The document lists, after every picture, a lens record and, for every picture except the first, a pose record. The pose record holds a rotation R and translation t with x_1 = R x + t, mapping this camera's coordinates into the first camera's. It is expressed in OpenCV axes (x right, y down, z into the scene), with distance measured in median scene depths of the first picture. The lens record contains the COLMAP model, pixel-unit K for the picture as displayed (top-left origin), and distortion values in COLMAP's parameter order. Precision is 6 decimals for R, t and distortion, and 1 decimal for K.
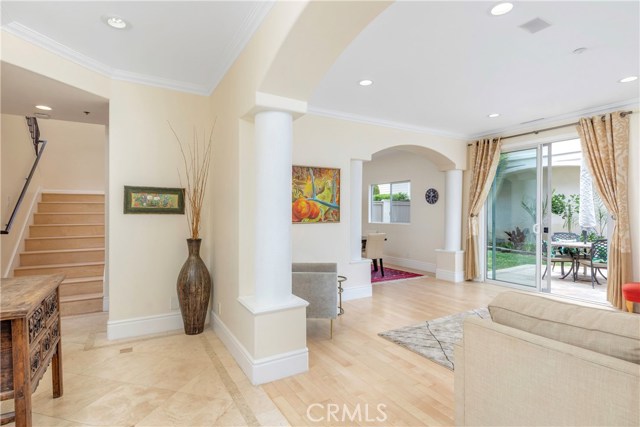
lens RADIAL K [[317.5, 0, 319.4], [0, 317.5, 212.8], [0, 0, 1]] dist [0.003194, -0.000031]
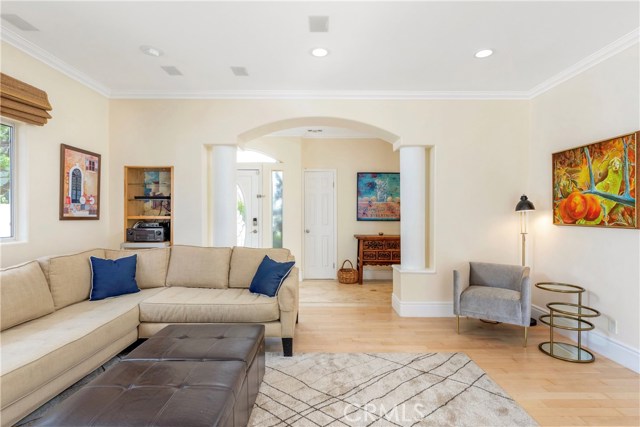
lens RADIAL K [[317.5, 0, 319.7], [0, 317.5, 213.8], [0, 0, 1]] dist [0.003194, -0.000031]
pose [[-0.510772, 0.002415, -0.859713, 0.849404], [-0.010686, 0.999901, 0.009157, 0.004827], [0.859650, 0.013864, -0.510695, 0.838646]]
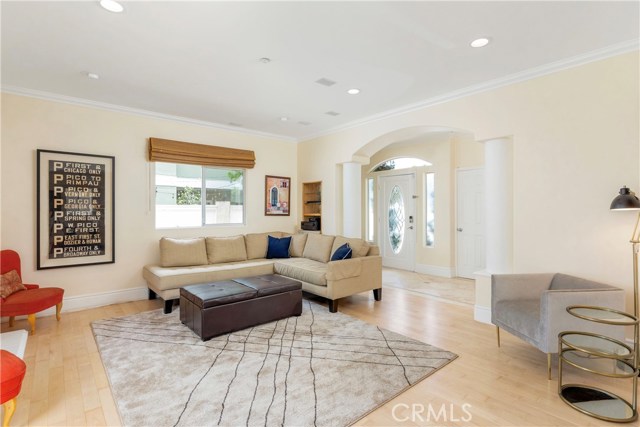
lens RADIAL K [[317.5, 0, 325.1], [0, 317.5, 207.6], [0, 0, 1]] dist [0.003194, -0.000031]
pose [[-0.984551, -0.000761, -0.175096, 0.514203], [-0.000915, 0.999999, 0.000799, -0.004007], [0.175095, 0.000947, -0.984551, 1.350957]]
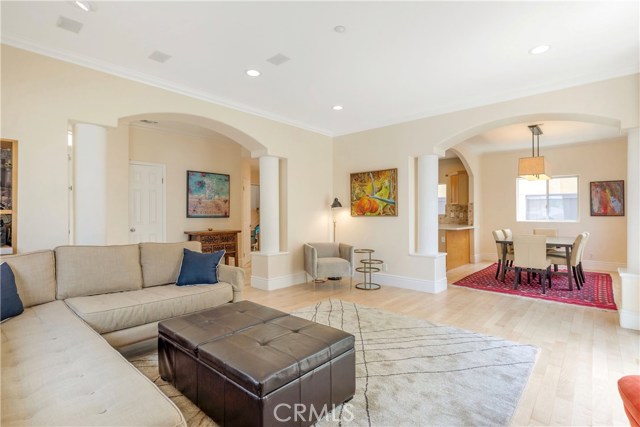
lens RADIAL K [[317.5, 0, 318.1], [0, 317.5, 212.5], [0, 0, 1]] dist [0.003194, -0.000031]
pose [[0.298231, -0.005613, -0.954477, 1.087589], [-0.007859, 0.999934, -0.008336, 0.029348], [0.954461, 0.009987, 0.298168, 0.418457]]
